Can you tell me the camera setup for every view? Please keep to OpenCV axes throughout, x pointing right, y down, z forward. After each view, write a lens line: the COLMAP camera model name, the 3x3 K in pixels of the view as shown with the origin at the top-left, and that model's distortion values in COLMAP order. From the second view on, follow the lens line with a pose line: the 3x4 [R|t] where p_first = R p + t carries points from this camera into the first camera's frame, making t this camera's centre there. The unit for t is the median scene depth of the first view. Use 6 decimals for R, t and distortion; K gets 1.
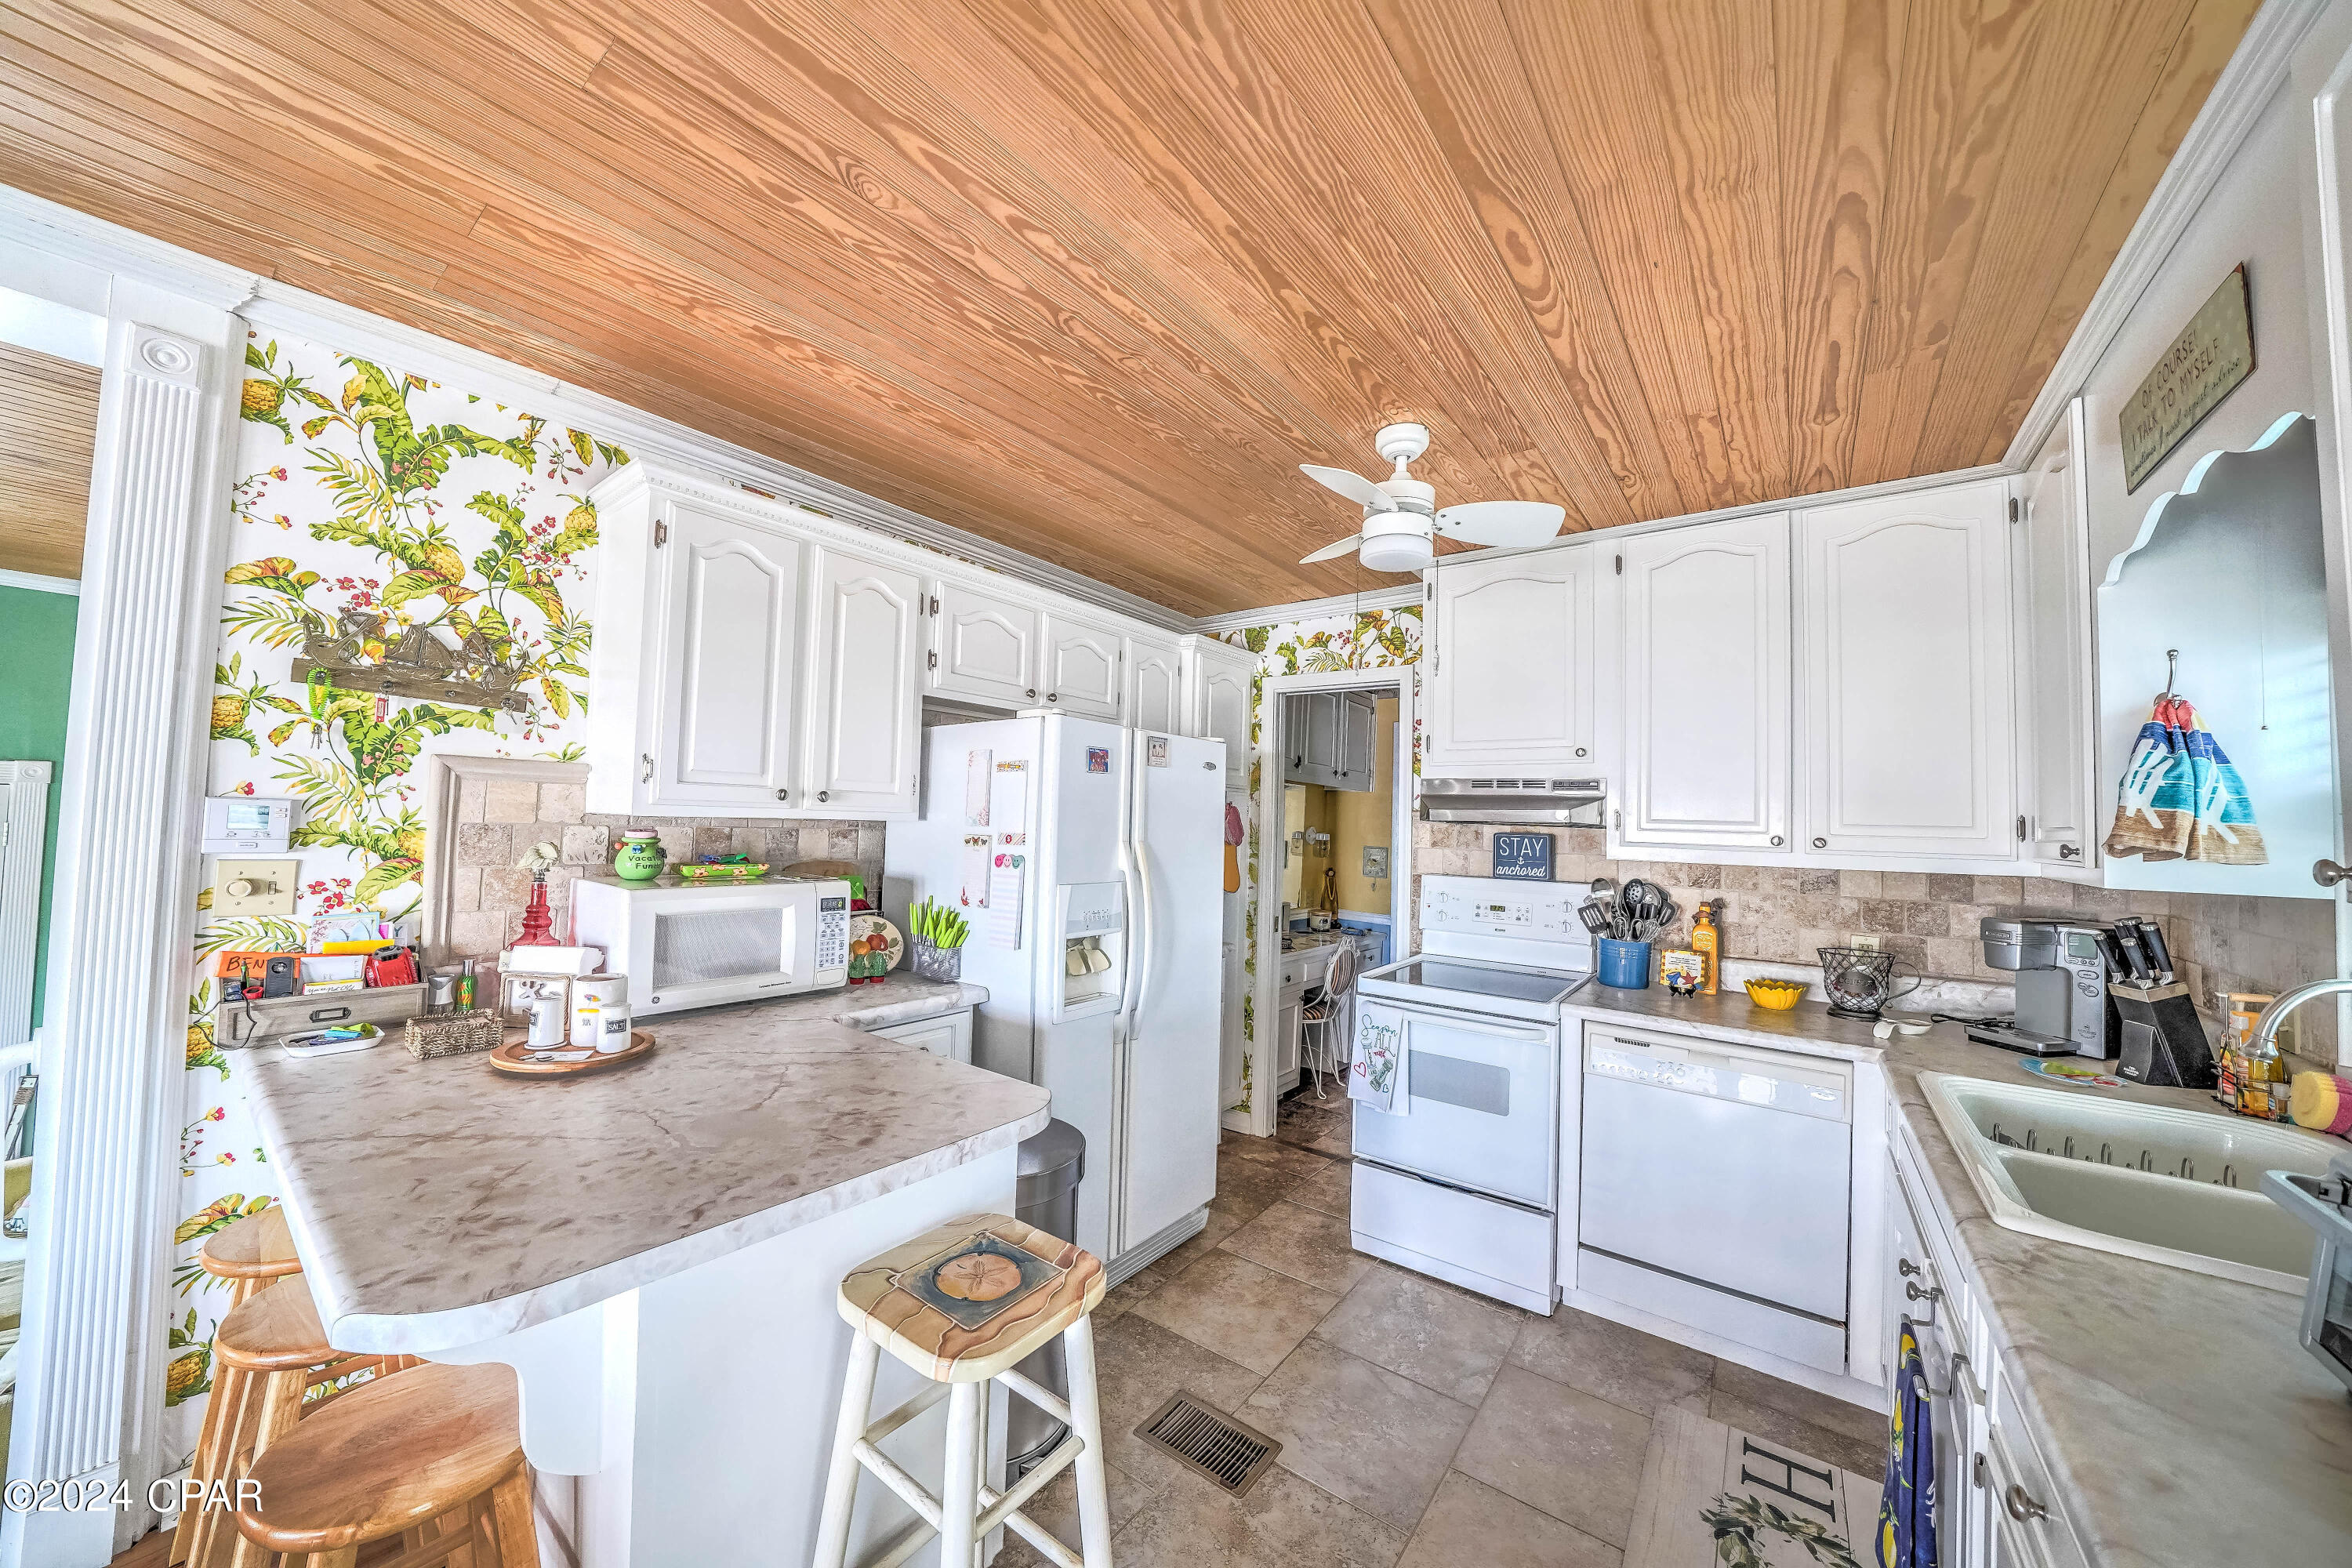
lens RADIAL K [[819.0, 0, 1166.6], [0, 819.0, 781.5], [0, 0, 1]] dist [-0.026523, 0.003116]
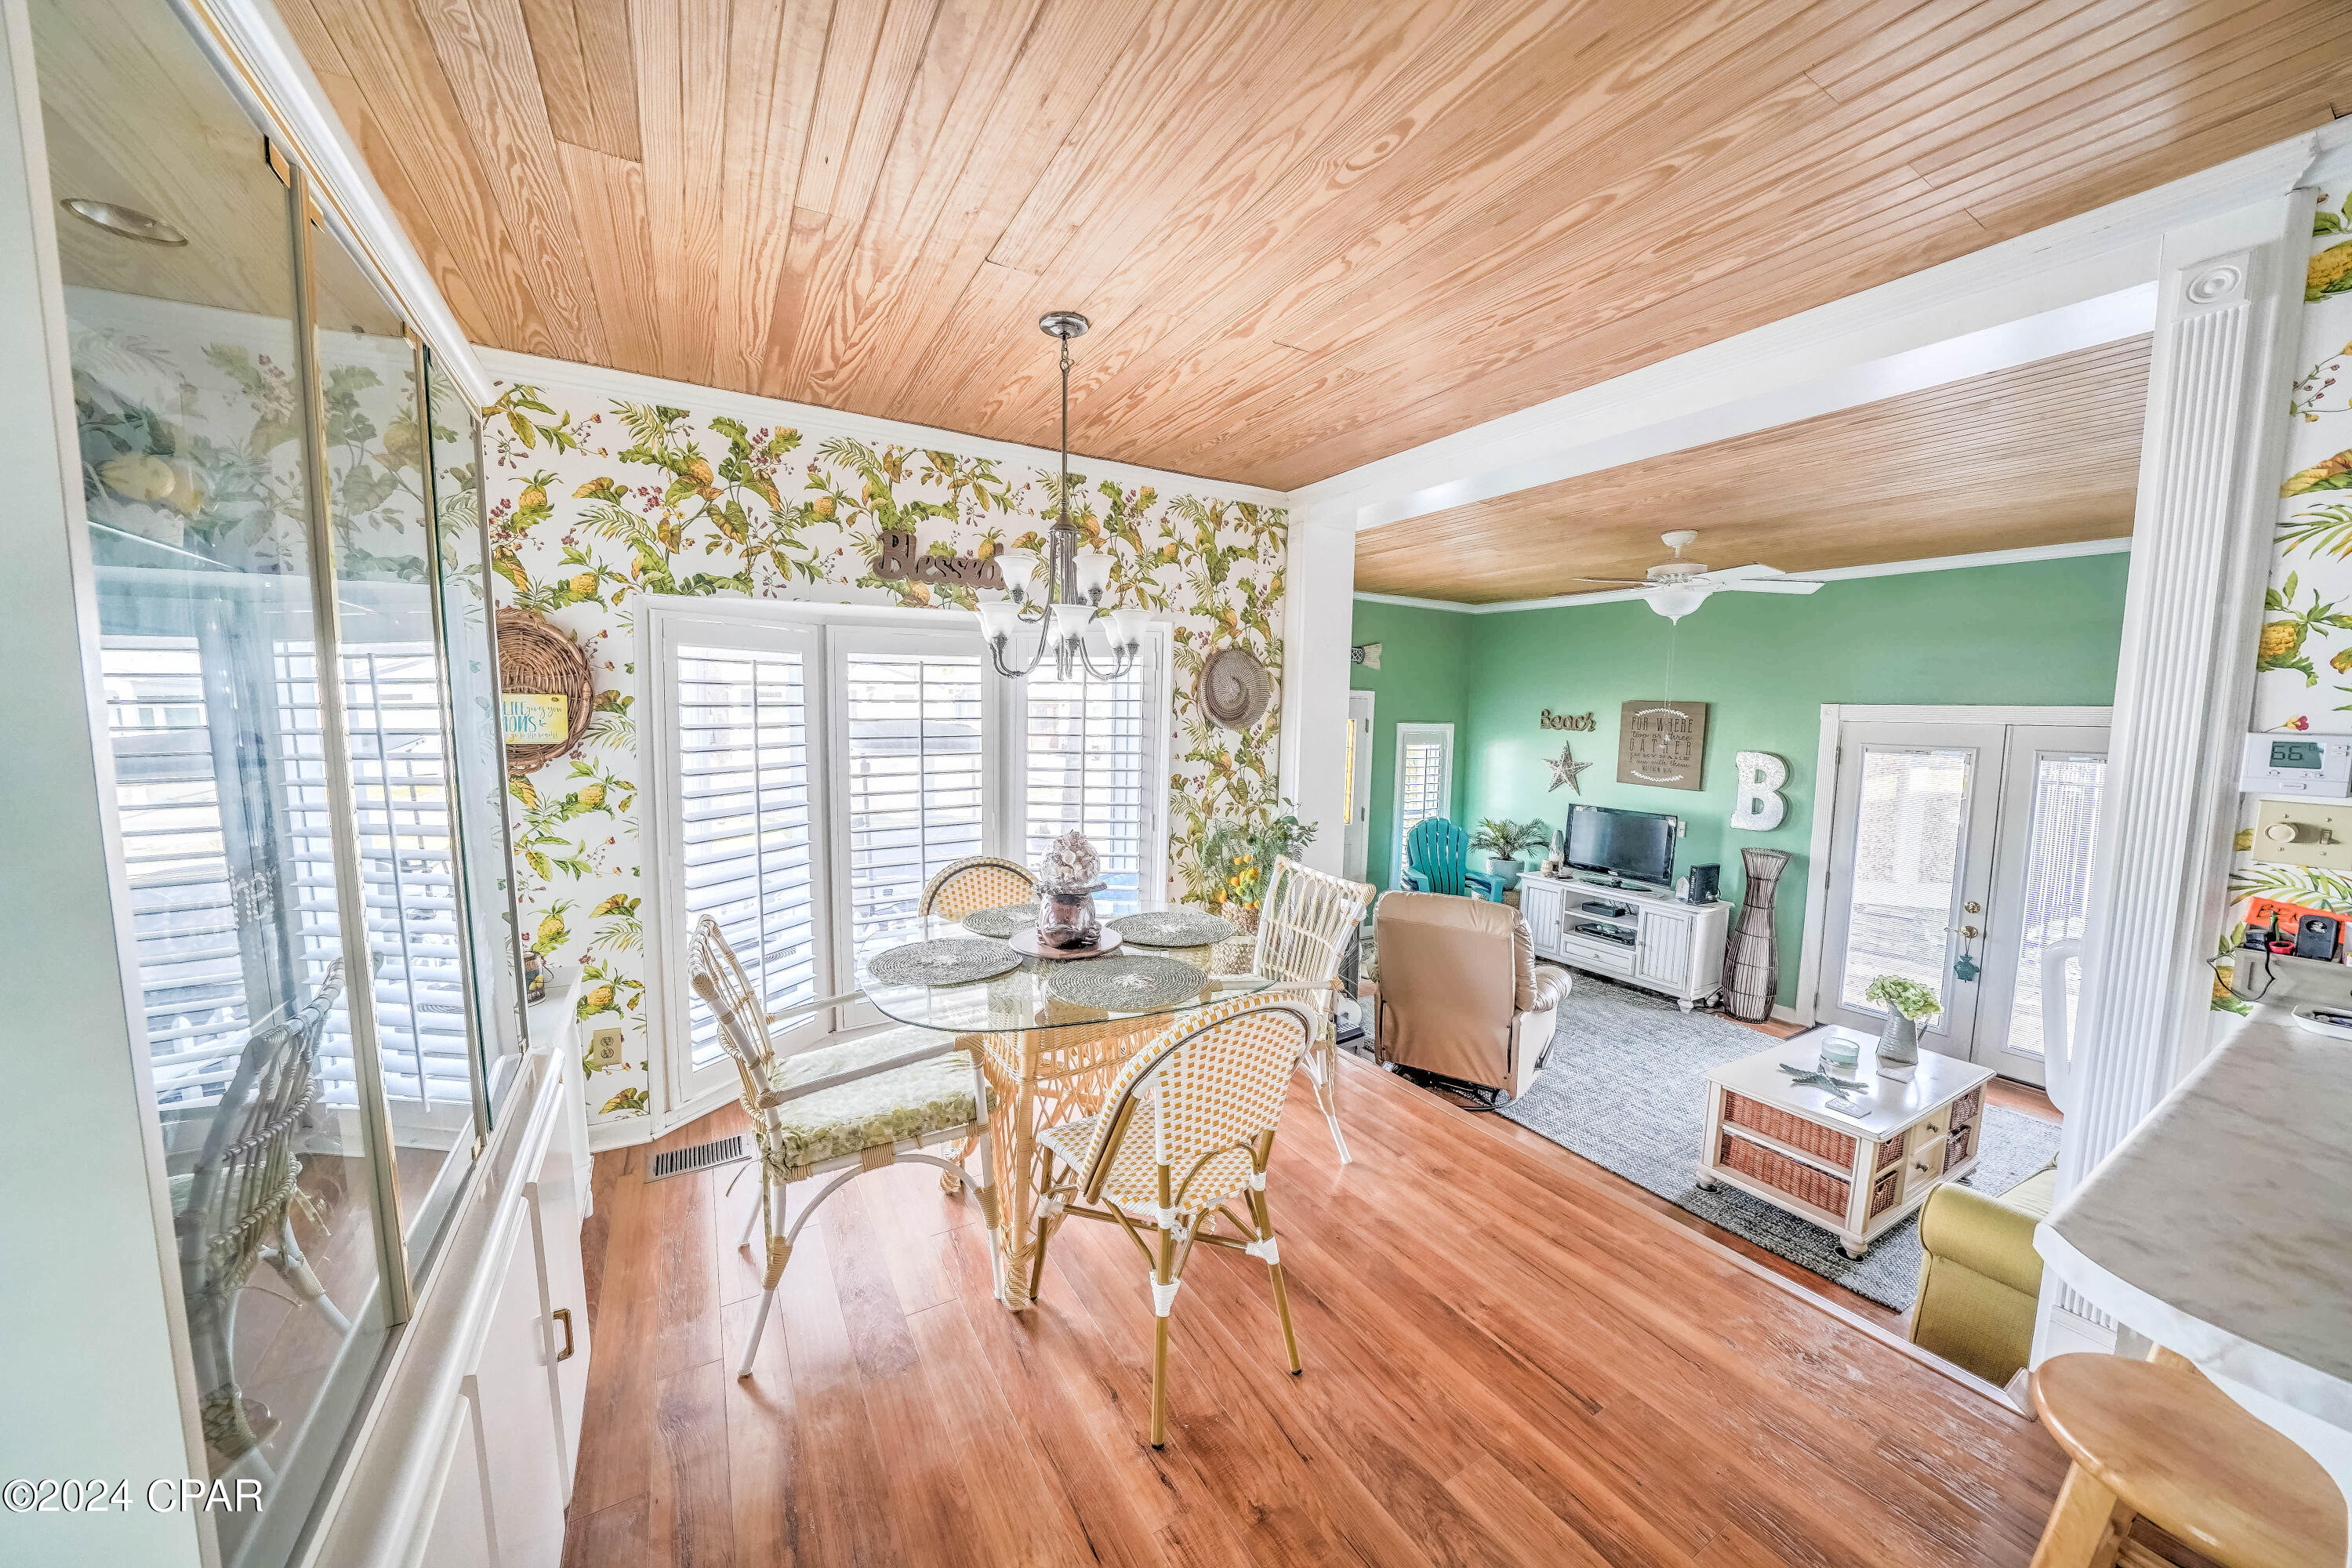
lens RADIAL K [[819.0, 0, 1166.6], [0, 819.0, 782.7], [0, 0, 1]] dist [-0.026523, 0.003116]
pose [[-0.381725, 0.046137, -0.923124, 0.105390], [0.014375, 0.998929, 0.043981, 0.013193], [0.924164, 0.003519, -0.381979, 0.109434]]
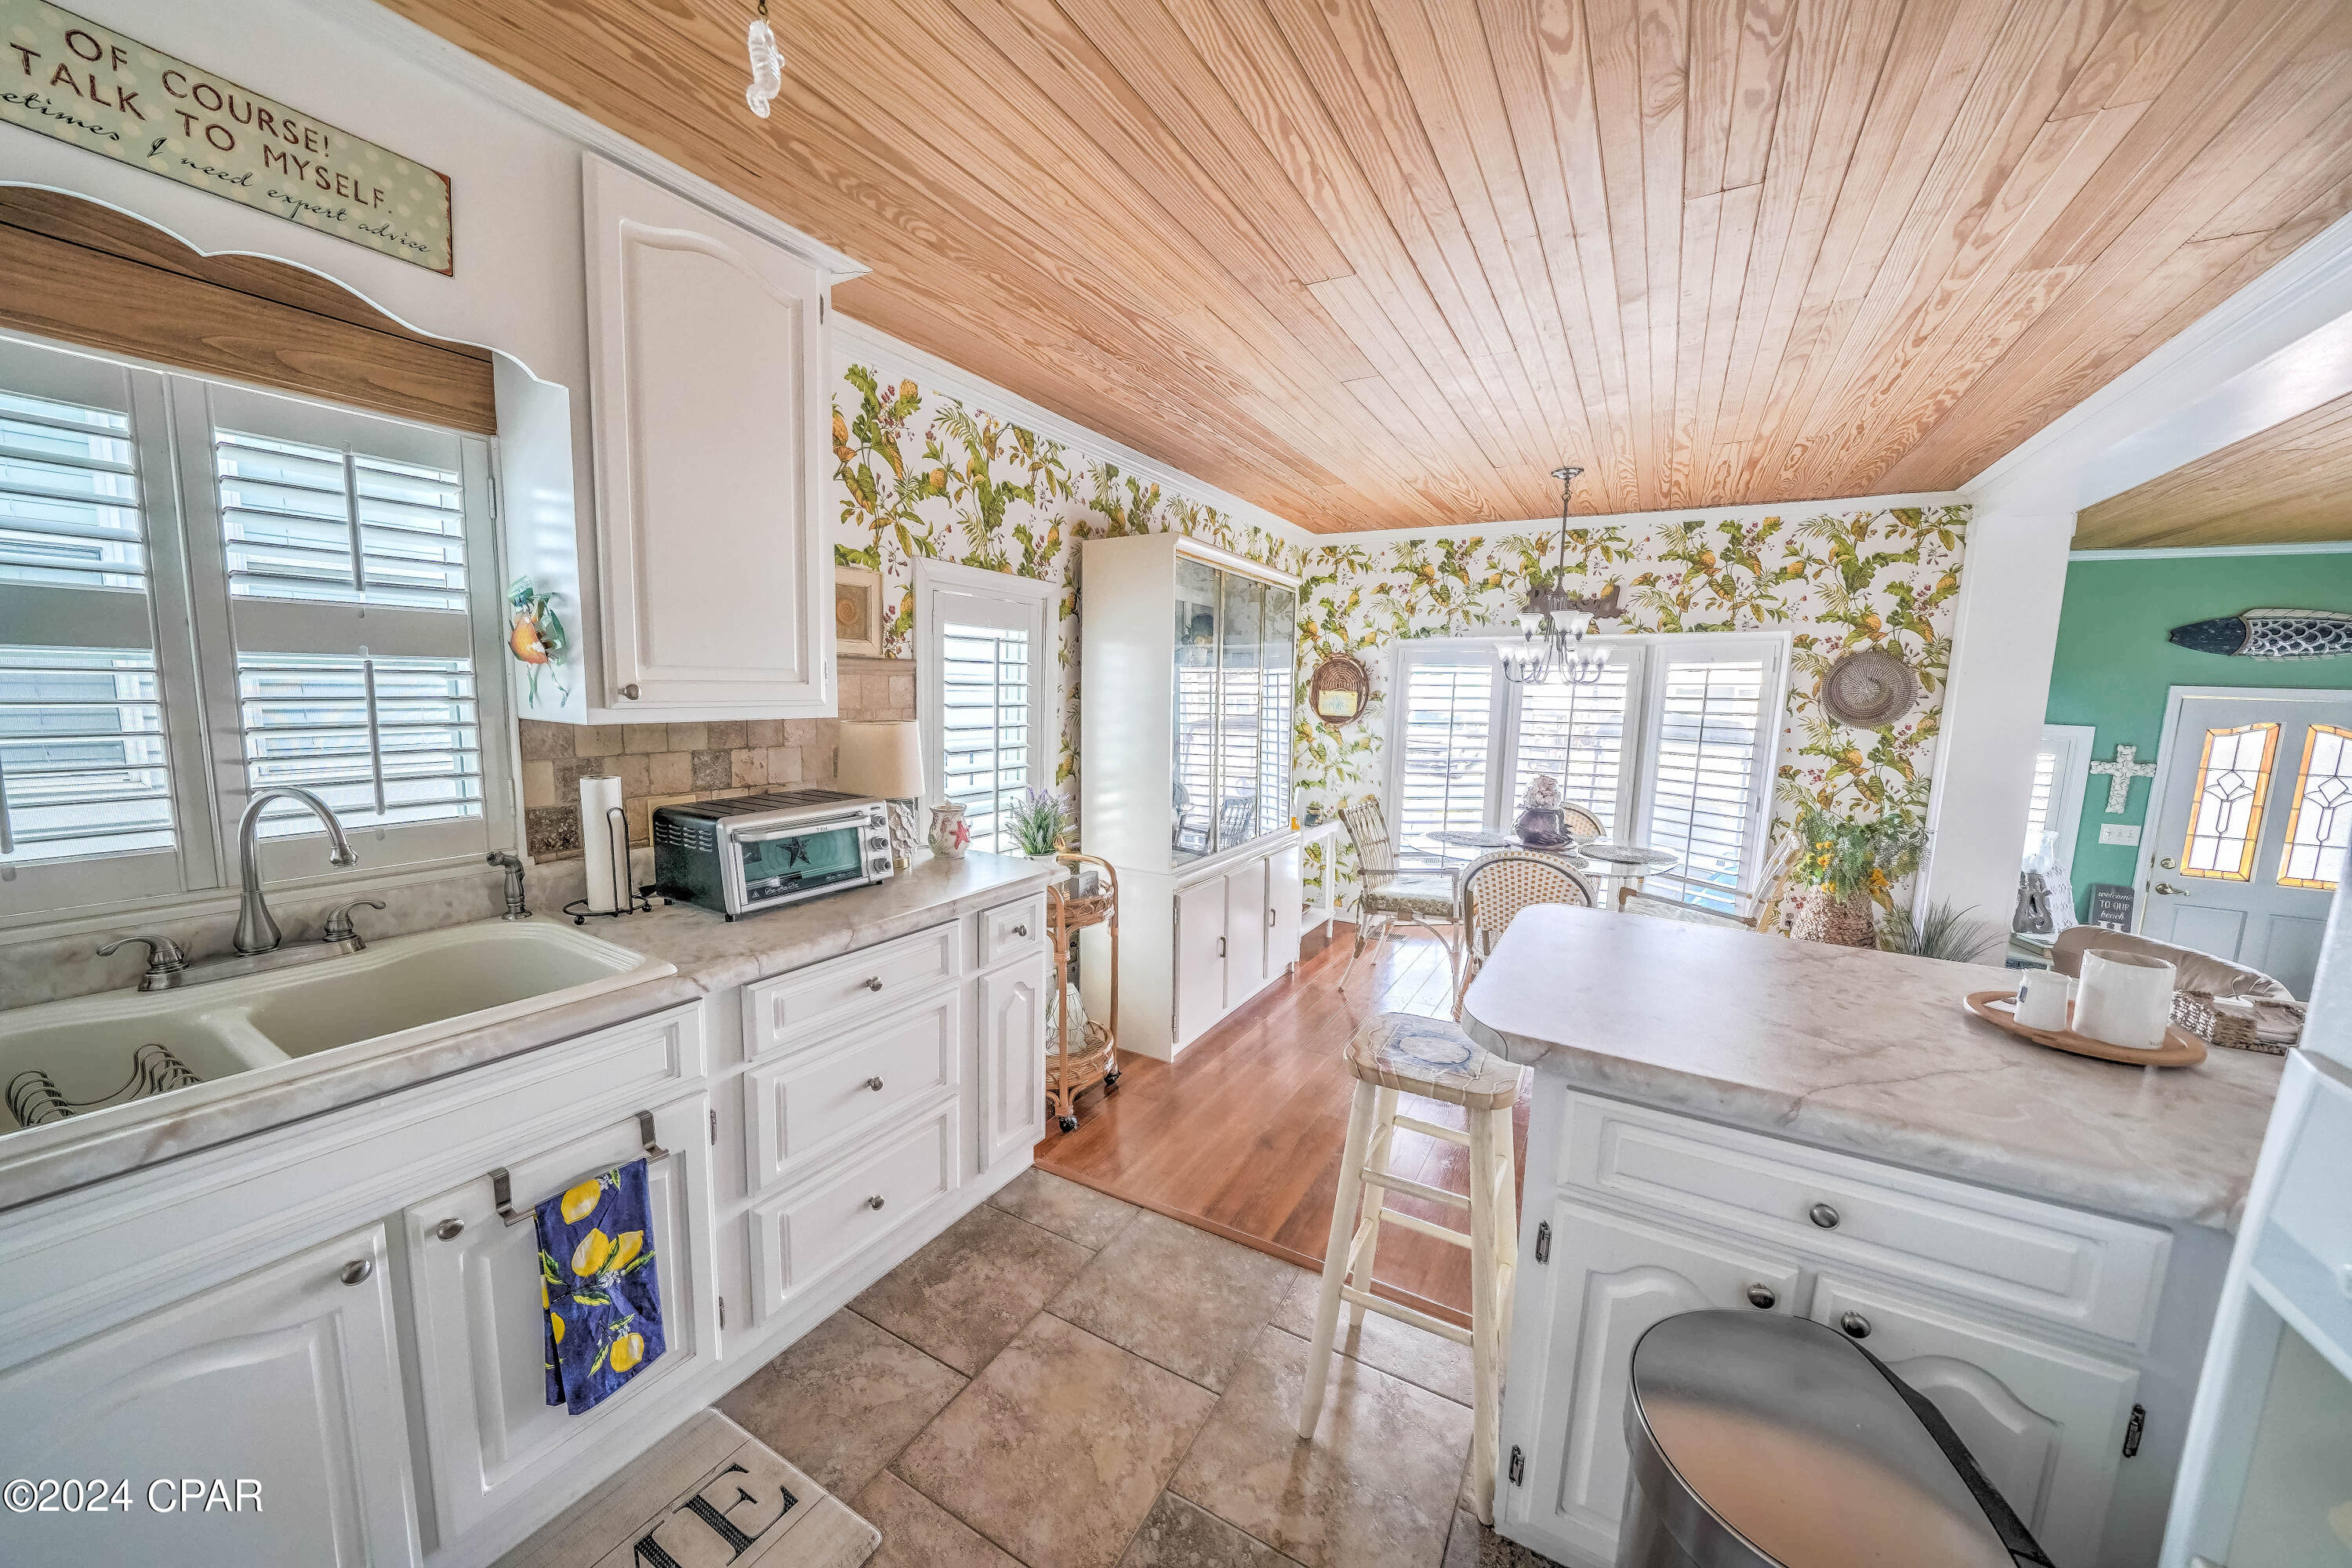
lens RADIAL K [[819.0, 0, 1163.9], [0, 819.0, 790.6], [0, 0, 1]] dist [-0.026523, 0.003116]
pose [[-0.991843, -0.039044, -0.121339, 0.198151], [-0.048618, 0.995848, 0.076968, 0.053792], [0.117830, 0.082239, -0.989623, 1.147174]]
